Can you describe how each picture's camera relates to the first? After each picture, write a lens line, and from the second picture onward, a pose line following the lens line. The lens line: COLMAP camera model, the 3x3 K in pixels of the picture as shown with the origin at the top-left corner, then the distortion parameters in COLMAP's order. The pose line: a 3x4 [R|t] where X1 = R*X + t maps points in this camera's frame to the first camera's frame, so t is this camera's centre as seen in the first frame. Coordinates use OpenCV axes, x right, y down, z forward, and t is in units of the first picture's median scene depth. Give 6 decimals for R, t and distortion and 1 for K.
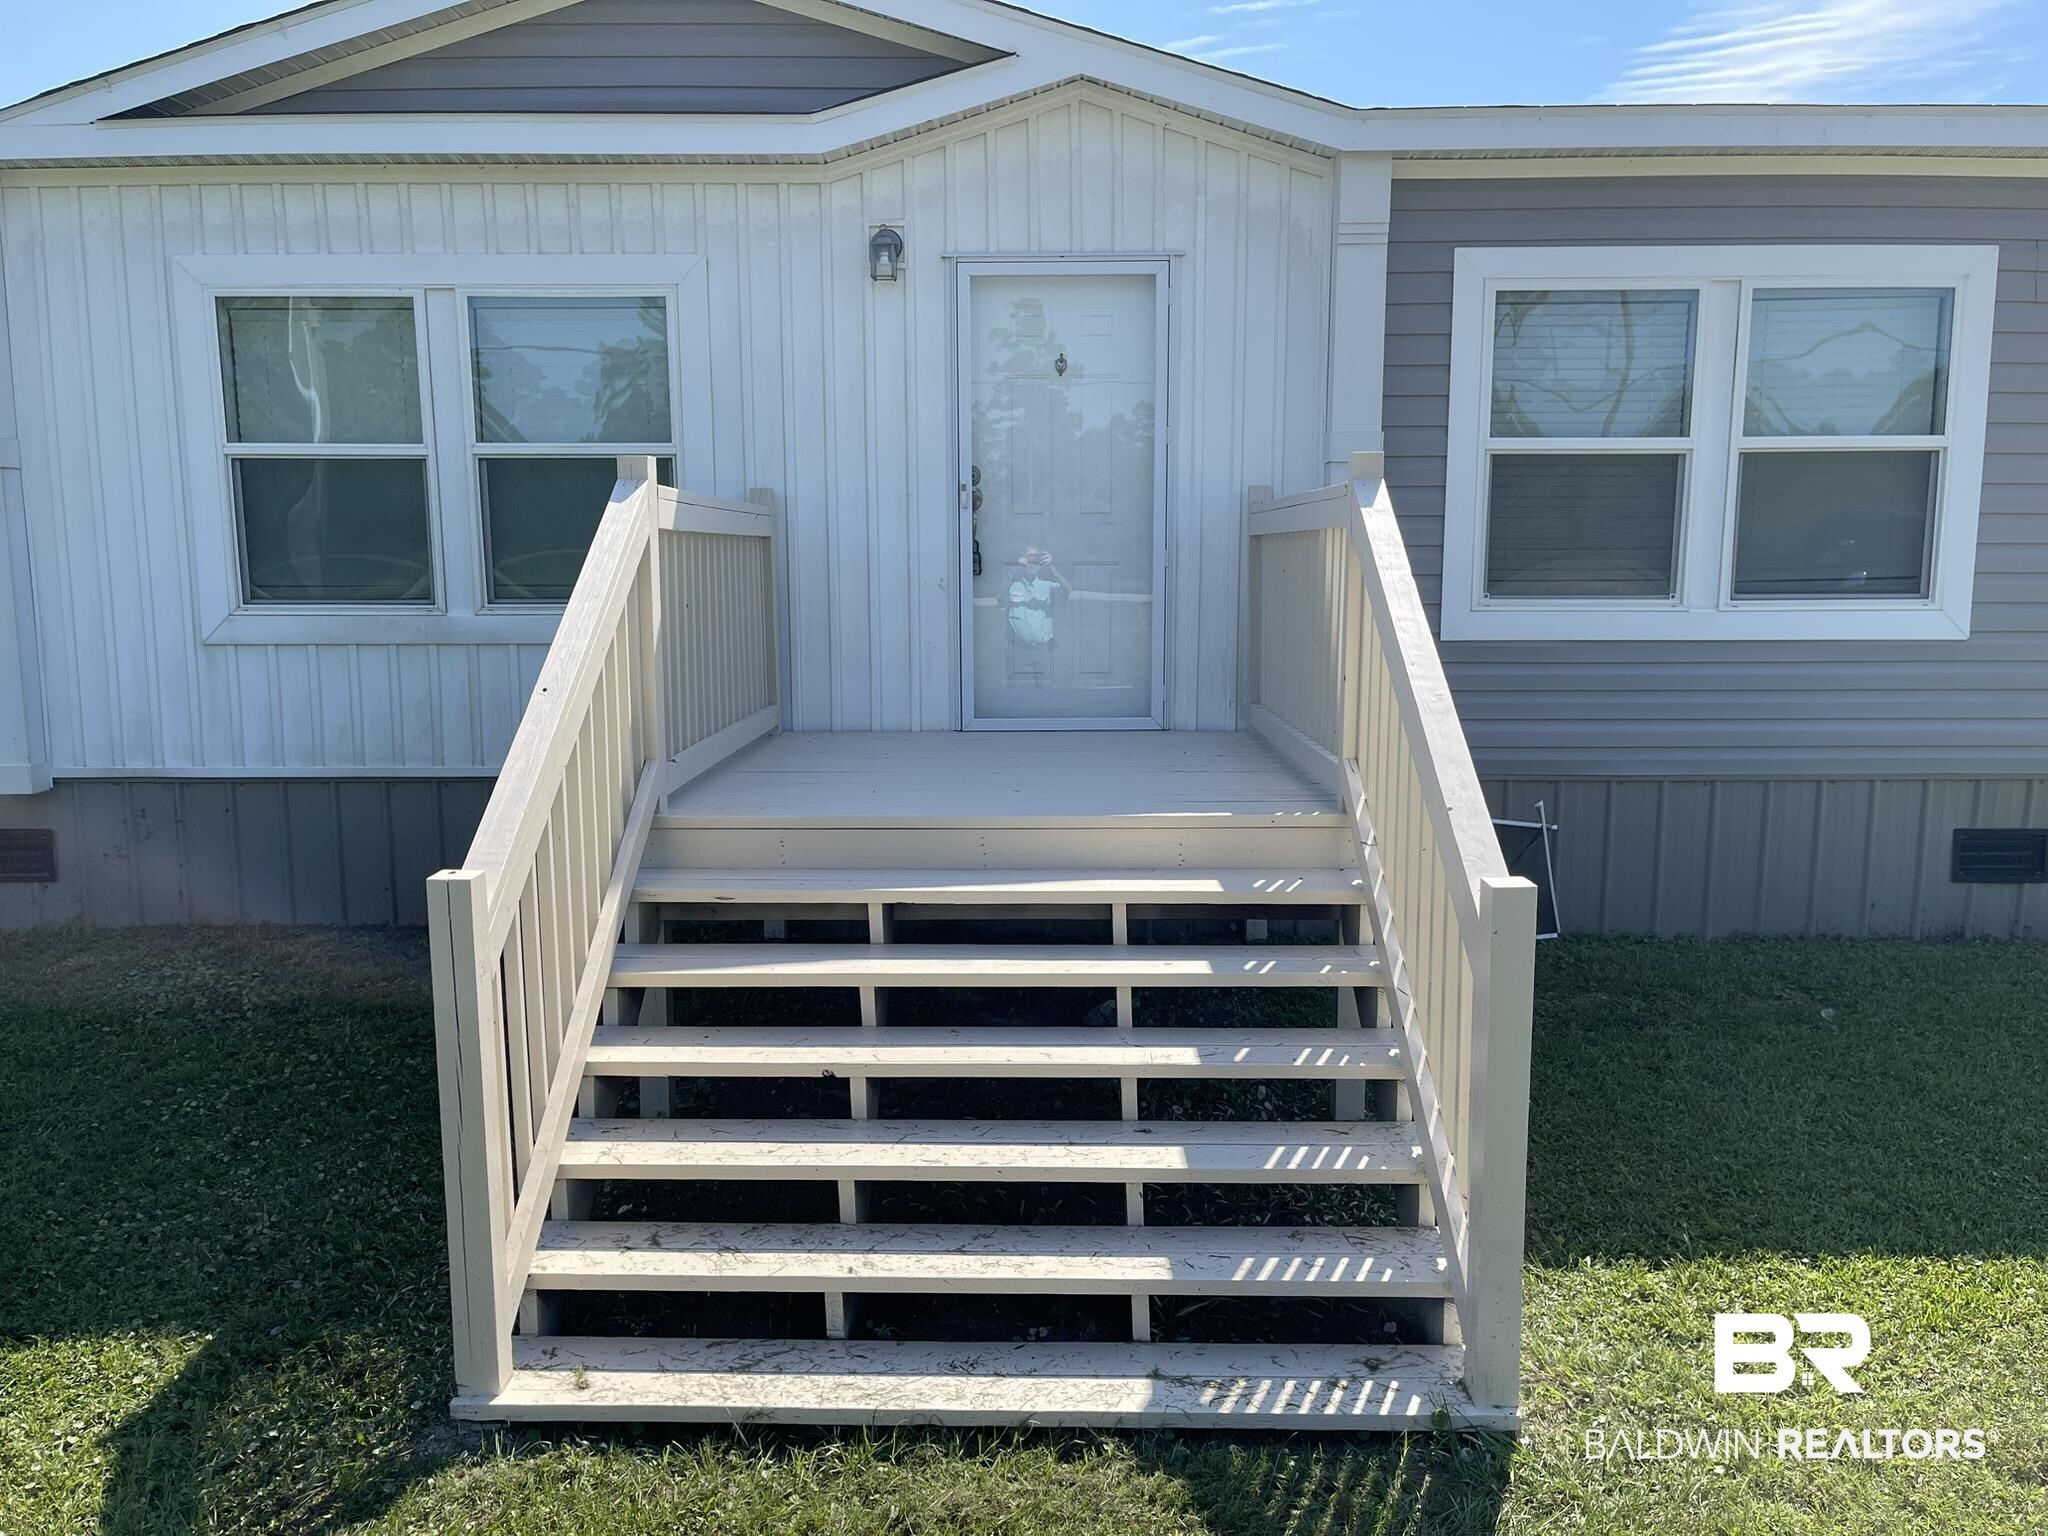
lens RADIAL K [[1582.5, 0, 1026.6], [0, 1582.5, 785.3], [0, 0, 1]] dist [0.042409, -0.064809]
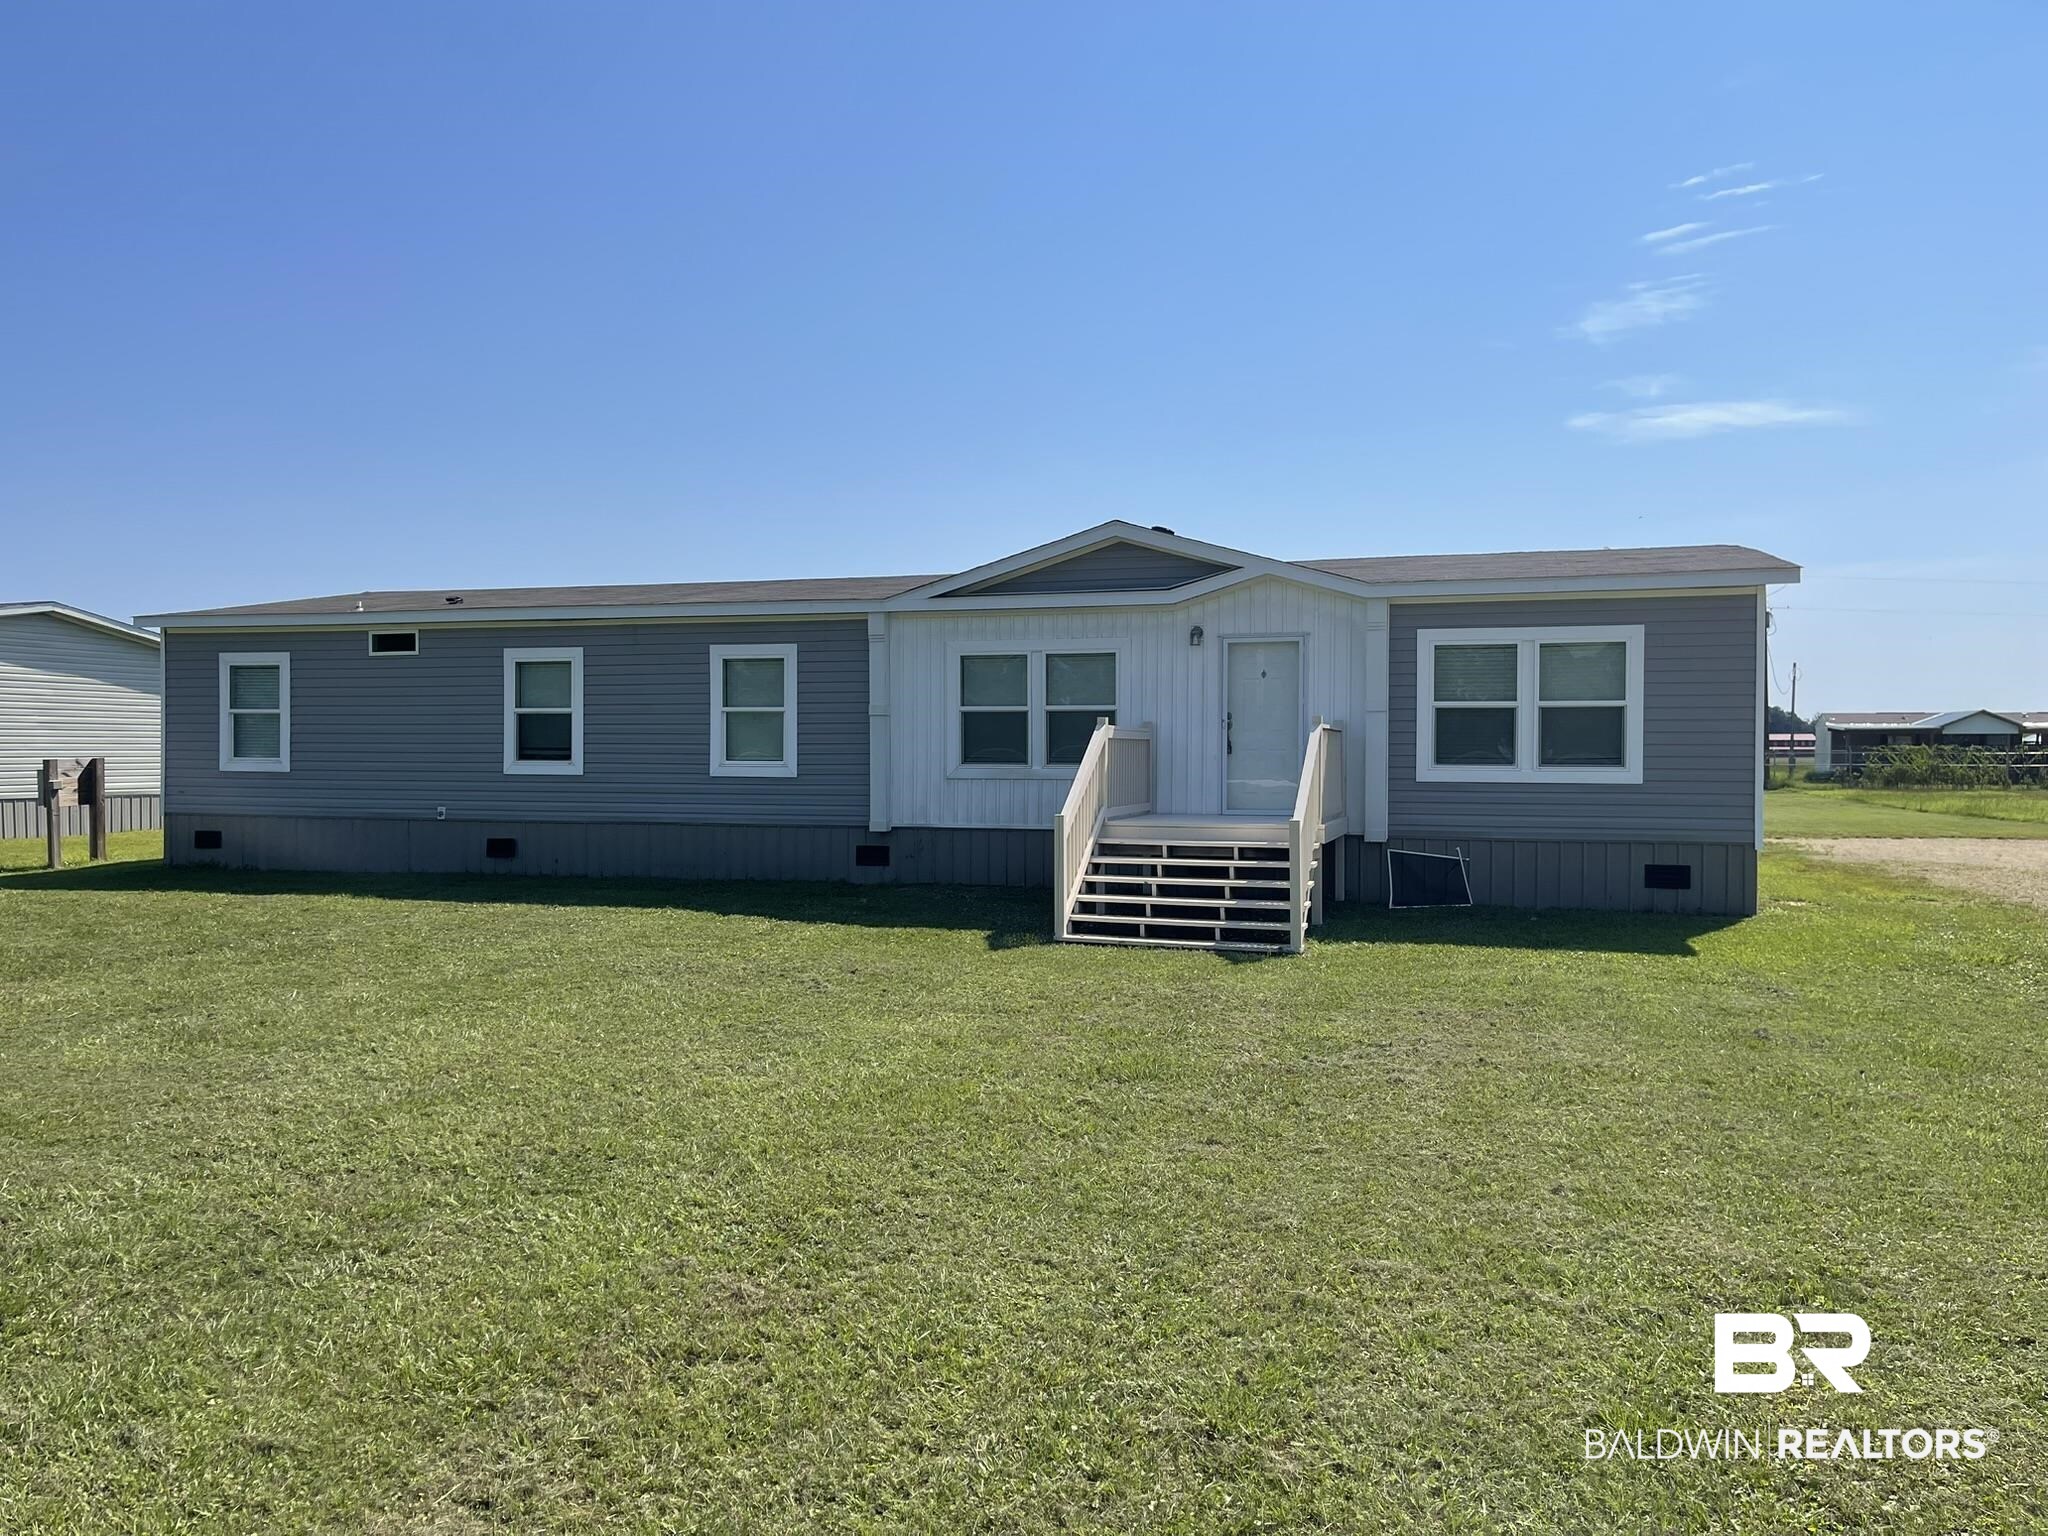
lens RADIAL K [[1582.5, 0, 1022.5], [0, 1582.5, 766.6], [0, 0, 1]] dist [0.042409, -0.064809]
pose [[0.958682, 0.006884, -0.284395, 0.391694], [-0.044189, 0.991176, -0.124966, 0.231785], [0.281025, 0.132370, 0.950528, -1.595472]]
